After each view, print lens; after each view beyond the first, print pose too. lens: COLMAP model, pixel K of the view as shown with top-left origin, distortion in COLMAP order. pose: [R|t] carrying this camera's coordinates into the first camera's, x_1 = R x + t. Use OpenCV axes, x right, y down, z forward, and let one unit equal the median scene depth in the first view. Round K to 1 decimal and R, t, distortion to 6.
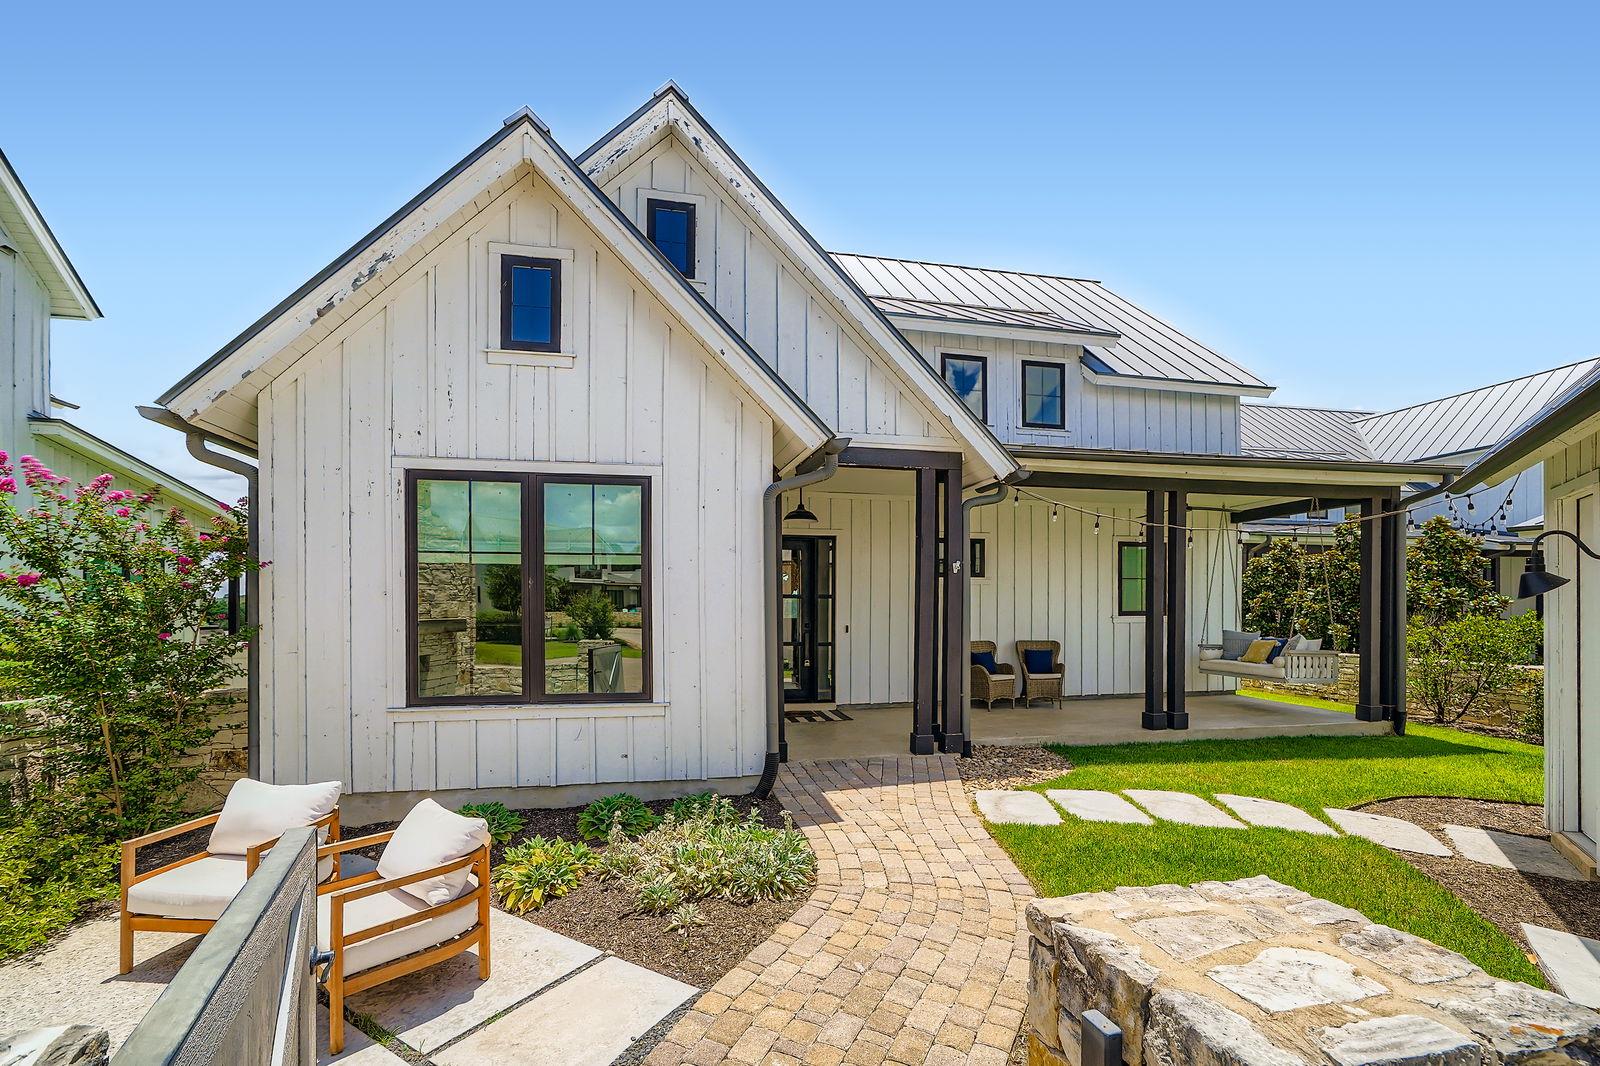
lens RADIAL K [[642.2, 0, 788.3], [0, 642.2, 615.6], [0, 0, 1]] dist [-0.006664, 0.003556]
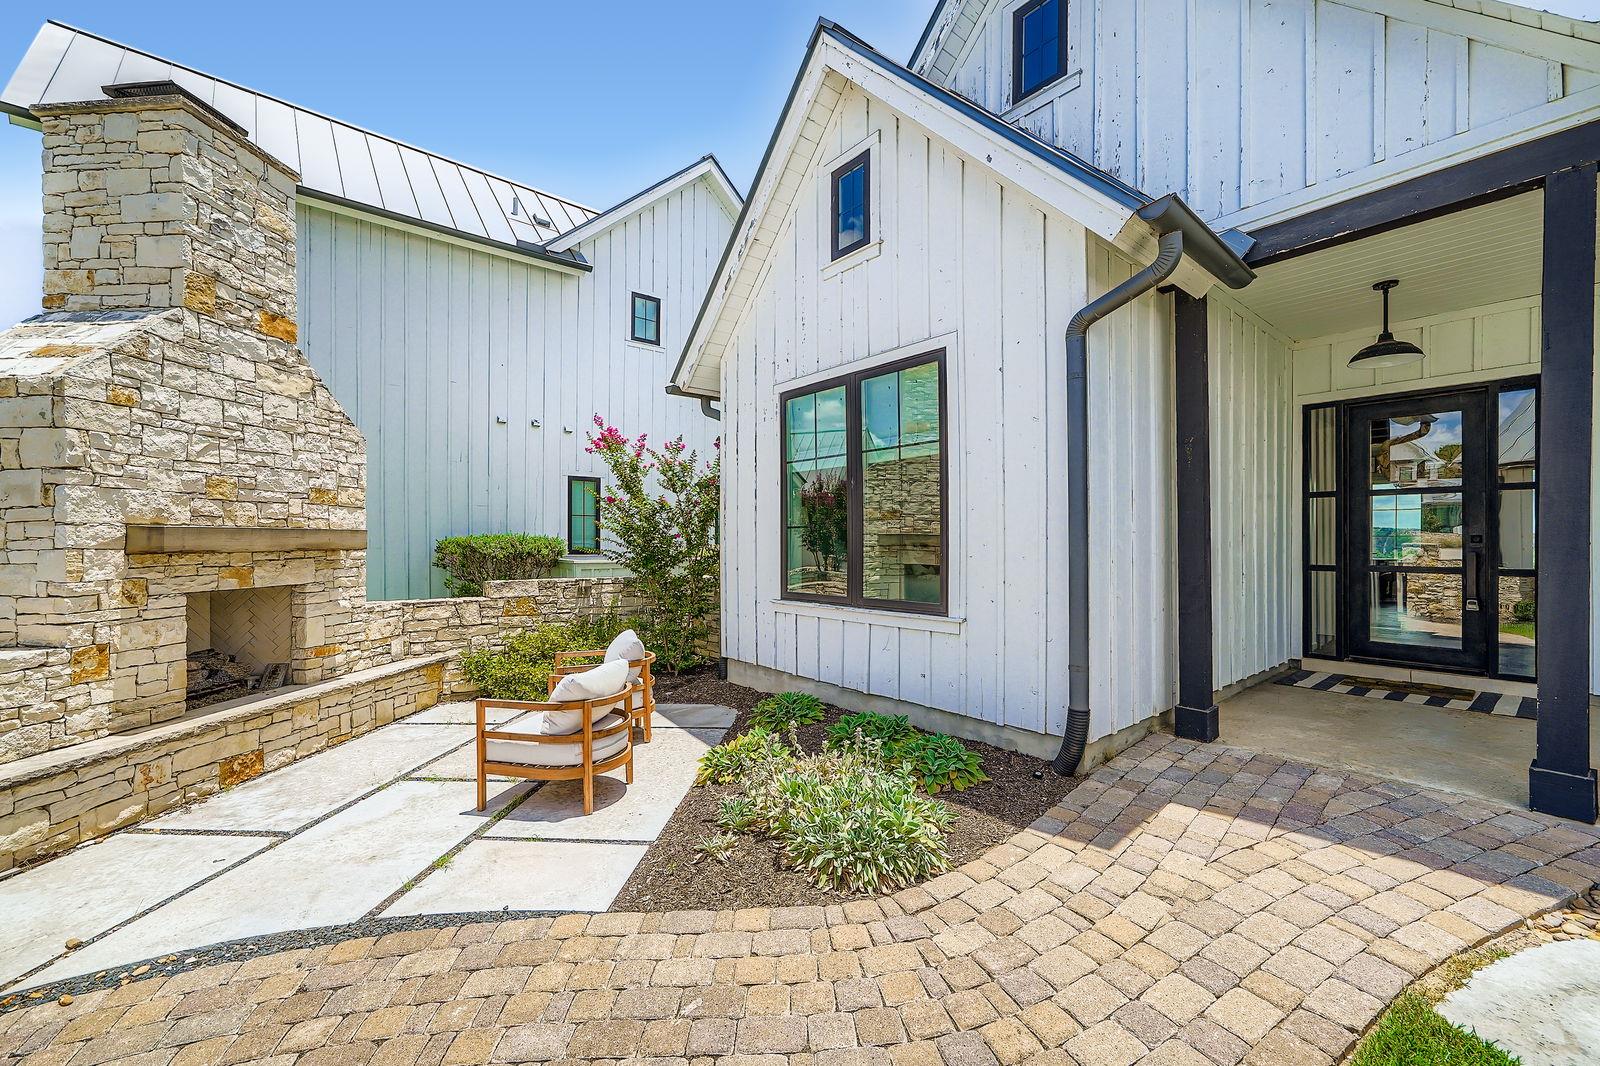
lens RADIAL K [[642.2, 0, 814.9], [0, 642.2, 534.5], [0, 0, 1]] dist [-0.006664, 0.003556]
pose [[0.505355, -0.007952, -0.862875, 0.298161], [-0.006940, 0.999888, -0.013279, 0.029089], [0.862884, 0.012699, 0.505243, 0.306969]]
